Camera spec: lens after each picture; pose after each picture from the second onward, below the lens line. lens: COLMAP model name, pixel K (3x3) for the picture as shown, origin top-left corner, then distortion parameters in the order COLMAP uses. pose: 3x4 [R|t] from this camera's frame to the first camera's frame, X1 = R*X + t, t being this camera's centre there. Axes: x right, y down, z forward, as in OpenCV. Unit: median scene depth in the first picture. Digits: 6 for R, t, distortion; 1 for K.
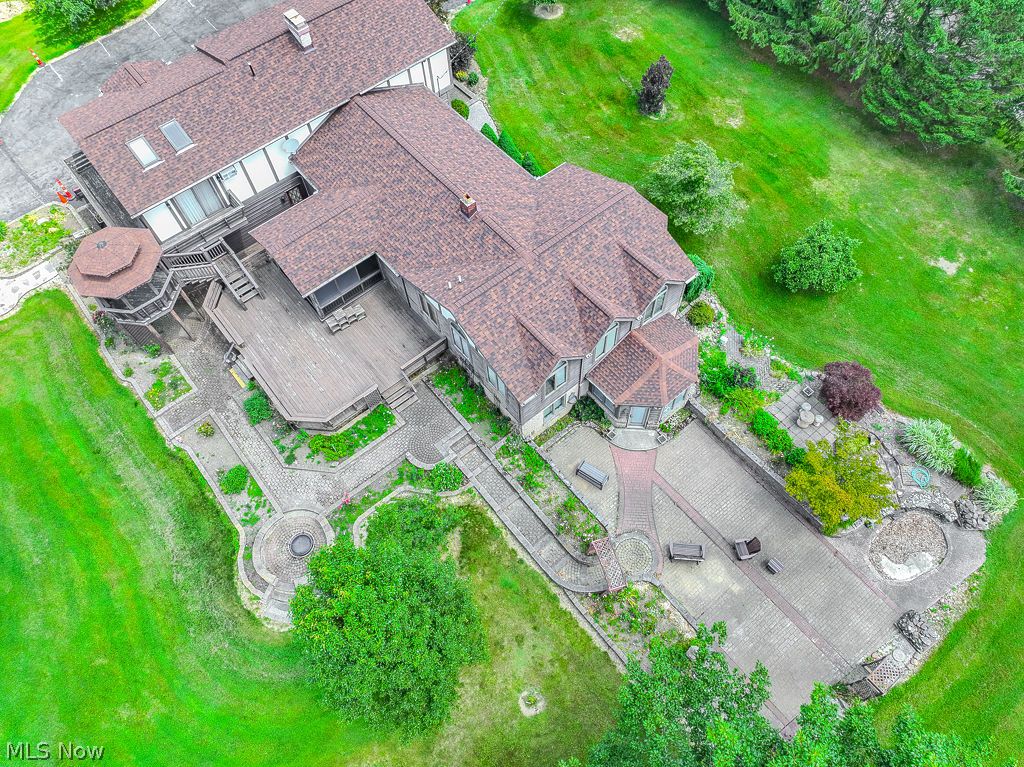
lens RADIAL K [[714.8, 0, 513.1], [0, 714.8, 384.0], [0, 0, 1]] dist [0.000519, 0.012727]
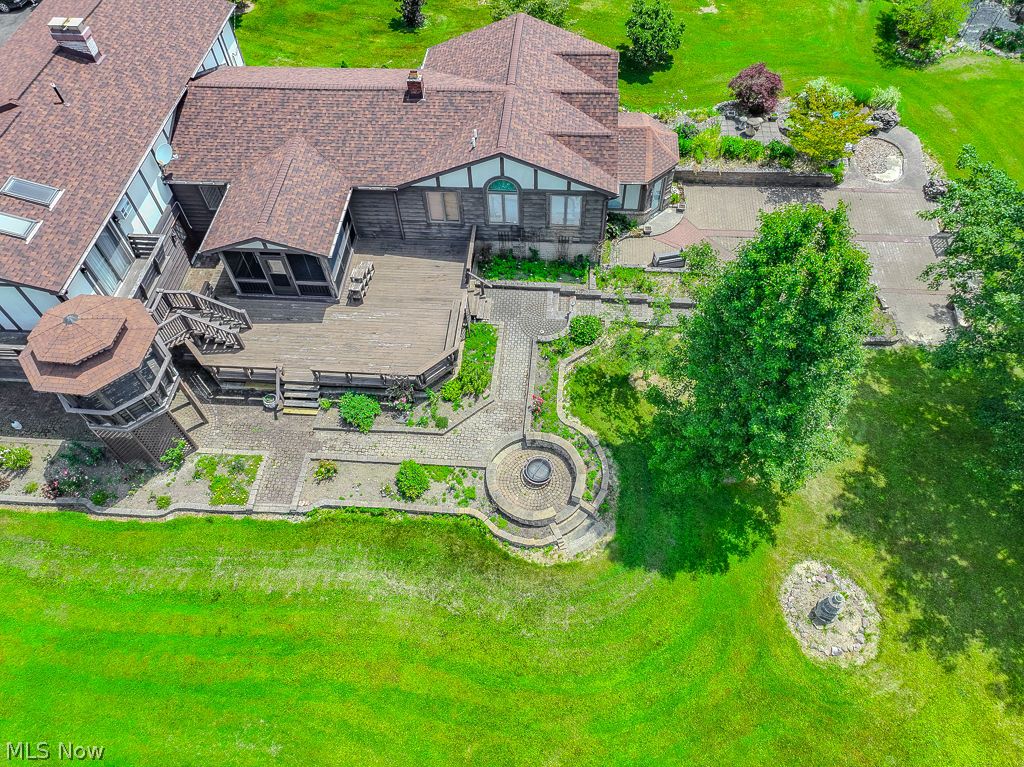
lens RADIAL K [[714.8, 0, 515.2], [0, 714.8, 387.5], [0, 0, 1]] dist [0.000519, 0.012727]
pose [[0.691698, -0.576477, 0.435004, -0.578881], [0.632139, 0.774562, 0.021305, 0.108431], [-0.349220, 0.260247, 0.900176, 0.225088]]
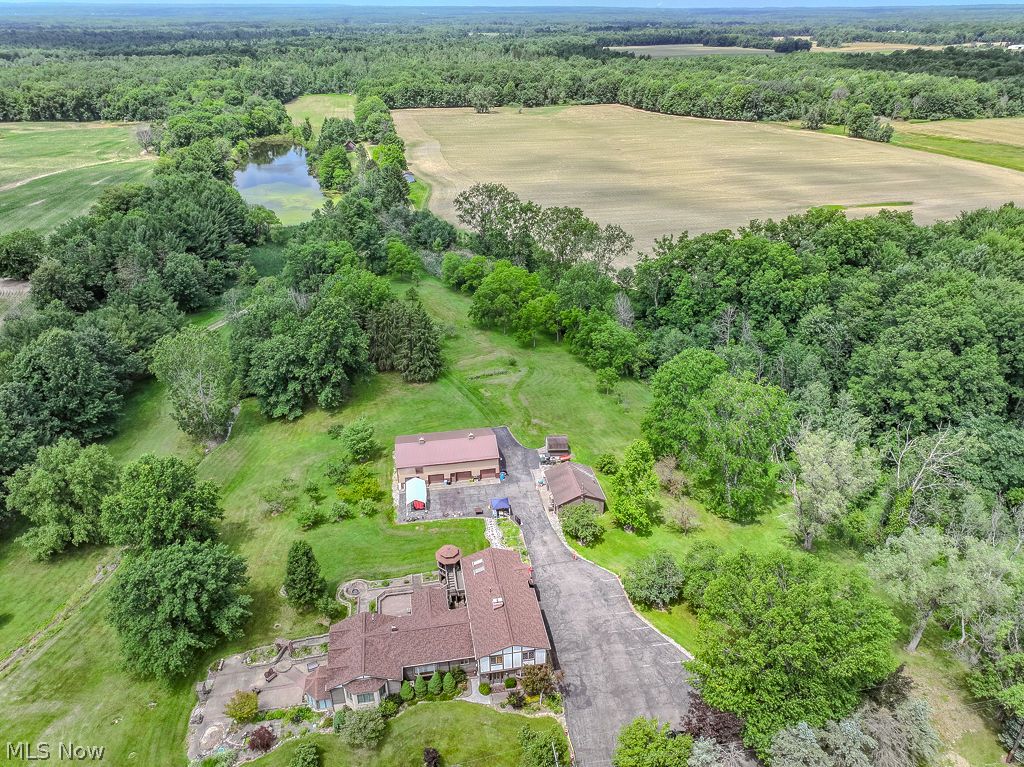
lens RADIAL K [[714.8, 0, 510.8], [0, 714.8, 386.9], [0, 0, 1]] dist [0.000519, 0.012727]
pose [[-0.494138, 0.434756, -0.752871, 1.406273], [-0.746022, 0.232617, 0.623971, -2.543912], [0.446406, 0.869986, 0.209393, -0.227176]]
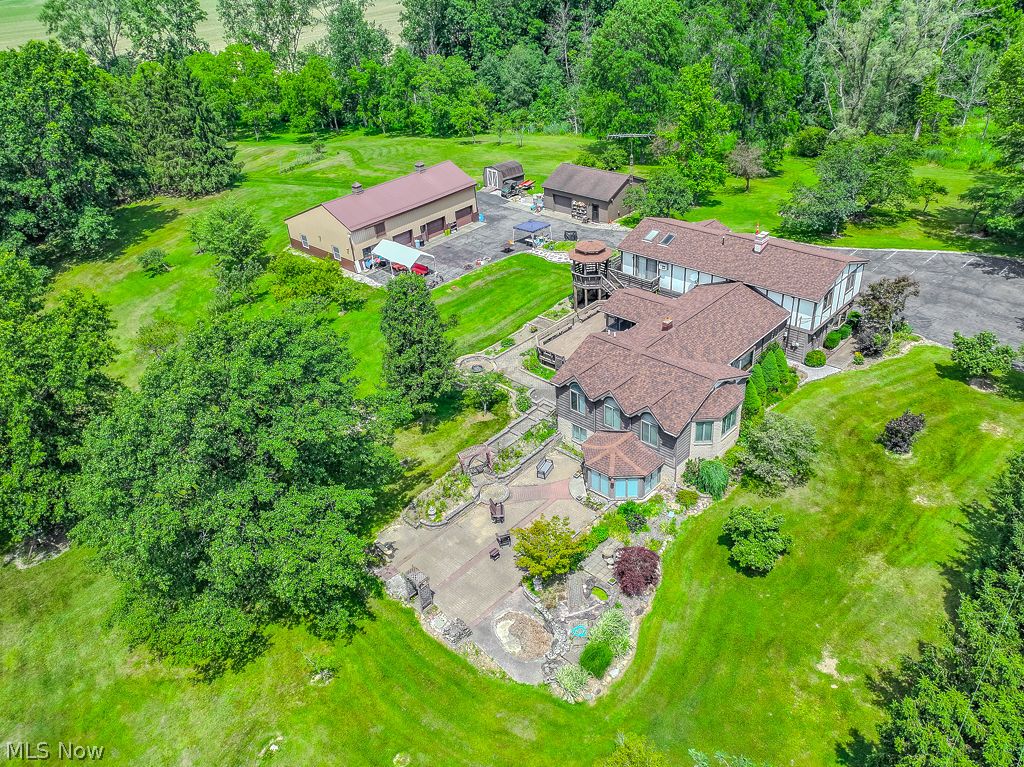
lens RADIAL K [[779.3, 0, 514.3], [0, 779.3, 376.5], [0, 0, 1]] dist [0.002157, 0.002929]
pose [[0.129027, 0.542718, -0.829946, 1.365920], [-0.835143, 0.510743, 0.204150, -0.254788], [0.534685, 0.666782, 0.519147, -0.011263]]
